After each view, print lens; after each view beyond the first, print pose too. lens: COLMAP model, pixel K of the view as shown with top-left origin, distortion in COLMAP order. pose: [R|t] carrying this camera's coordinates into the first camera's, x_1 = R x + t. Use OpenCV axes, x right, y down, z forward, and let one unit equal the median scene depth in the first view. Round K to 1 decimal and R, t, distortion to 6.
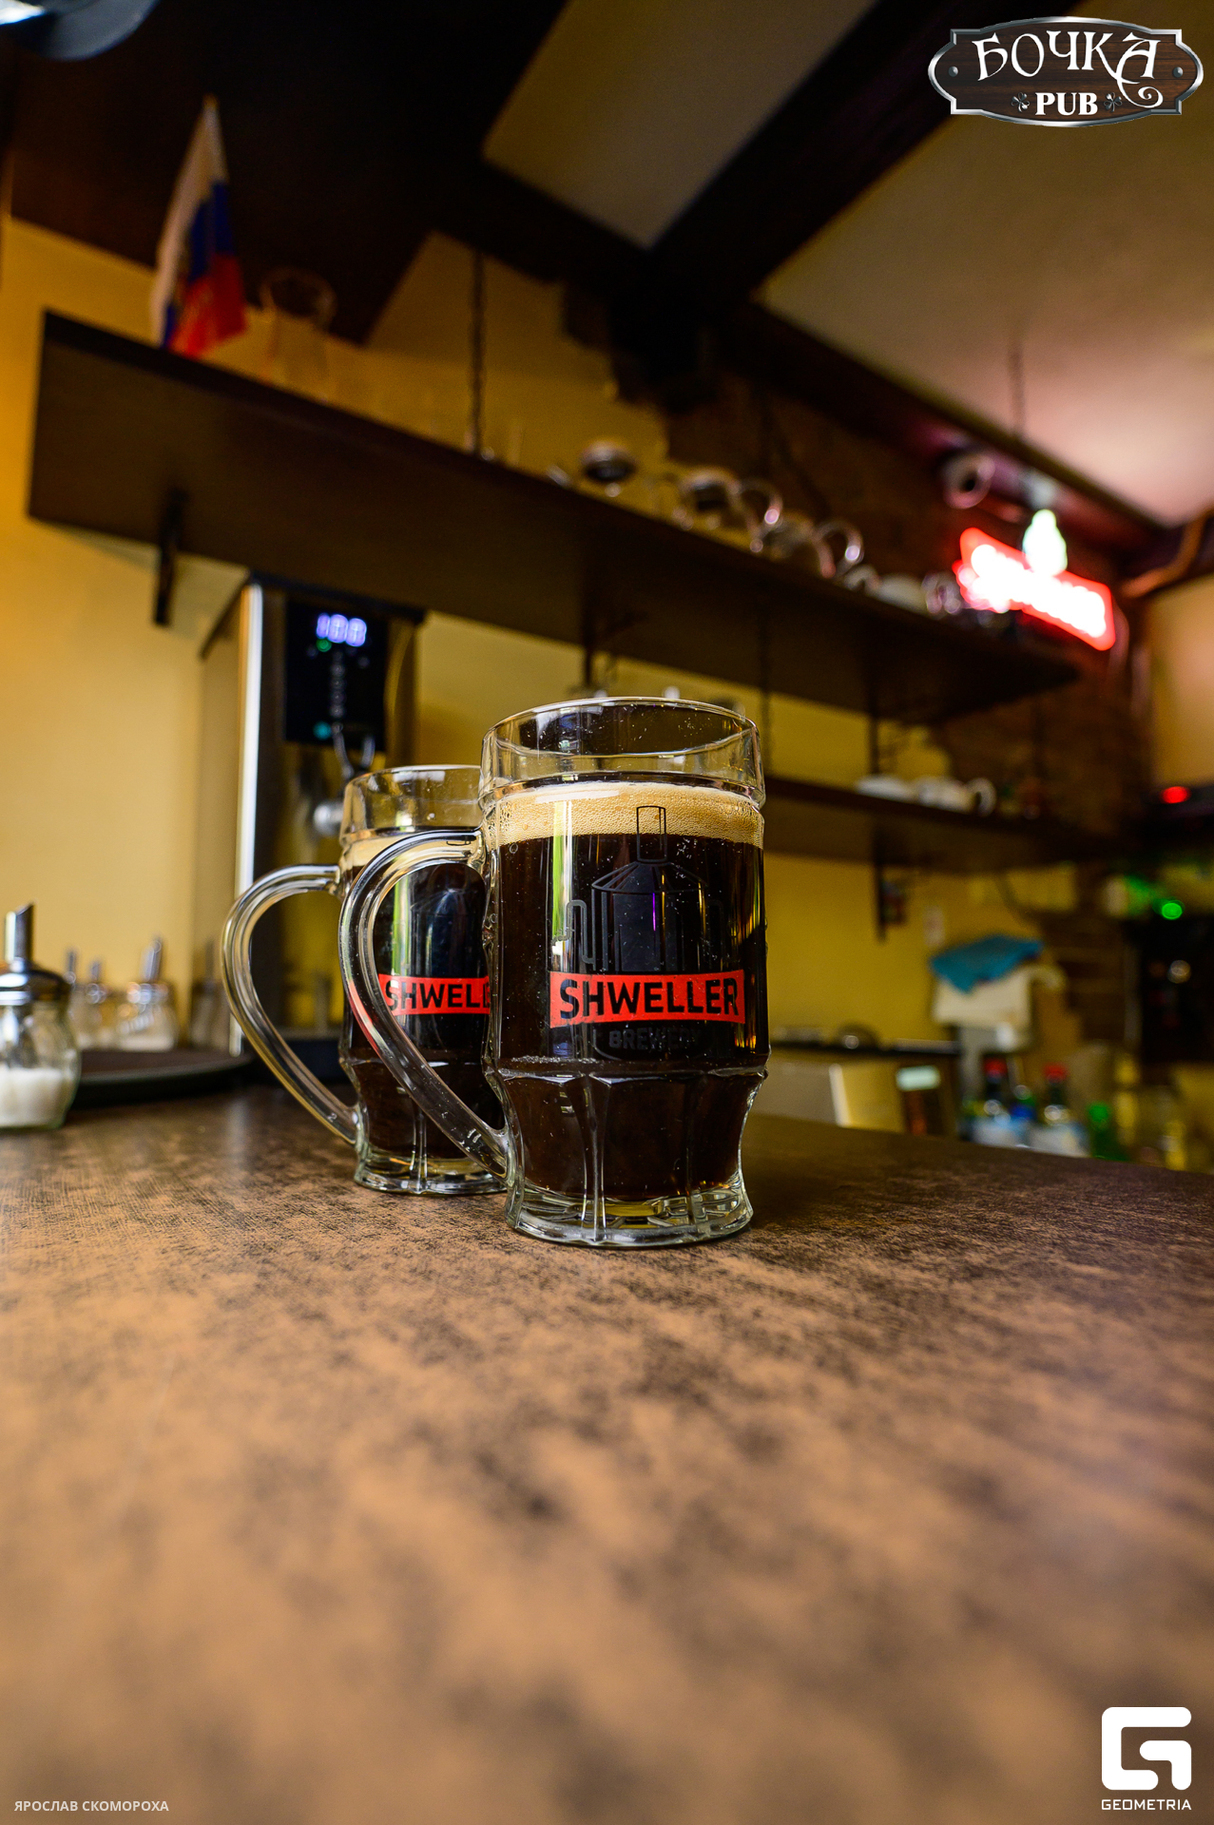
lens RADIAL K [[943.1, 0, 607.0], [0, 943.1, 912.5], [0, 0, 1]] dist [-0.005970, -0.011250]
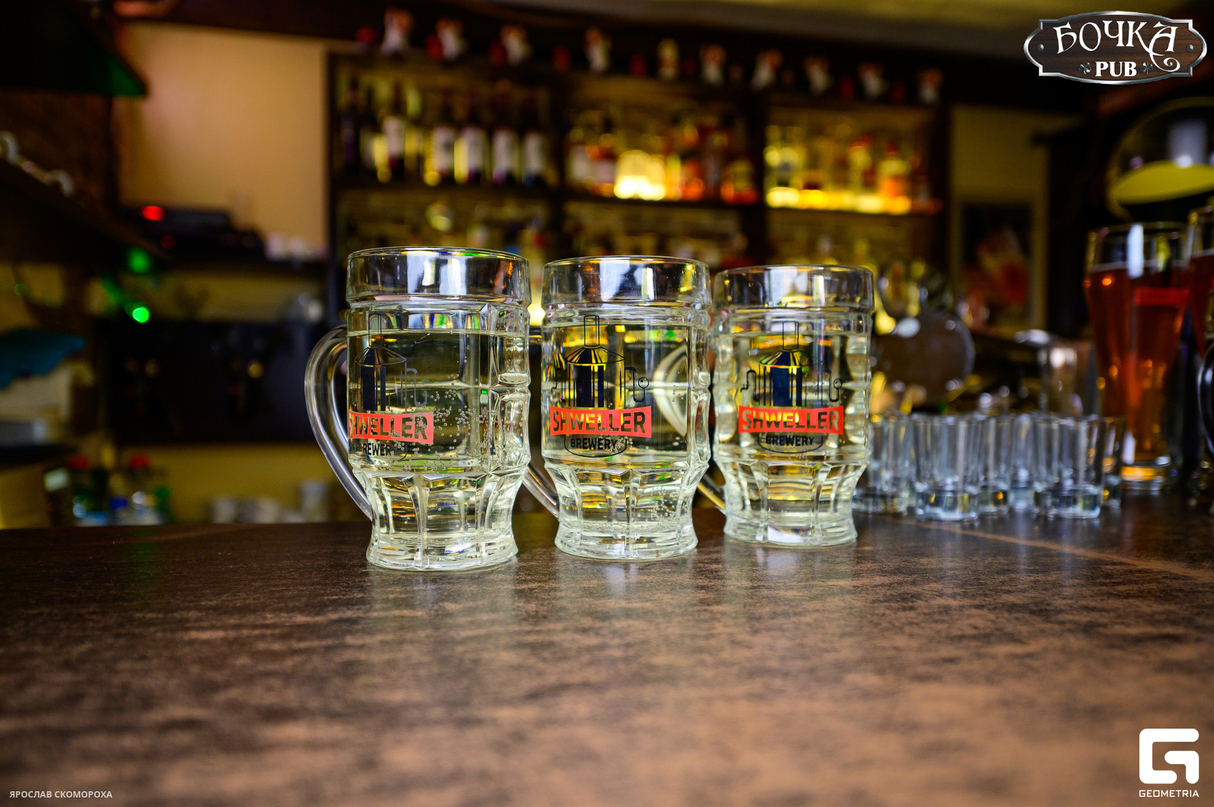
lens RADIAL K [[855.0, 0, 605.3], [0, 855.0, 385.9], [0, 0, 1]] dist [0.002179, 0.000391]
pose [[0.313557, -0.002507, 0.949566, -1.709665], [-0.090055, 0.995411, 0.032365, 0.000824], [-0.945289, -0.095661, 0.311892, 1.093540]]
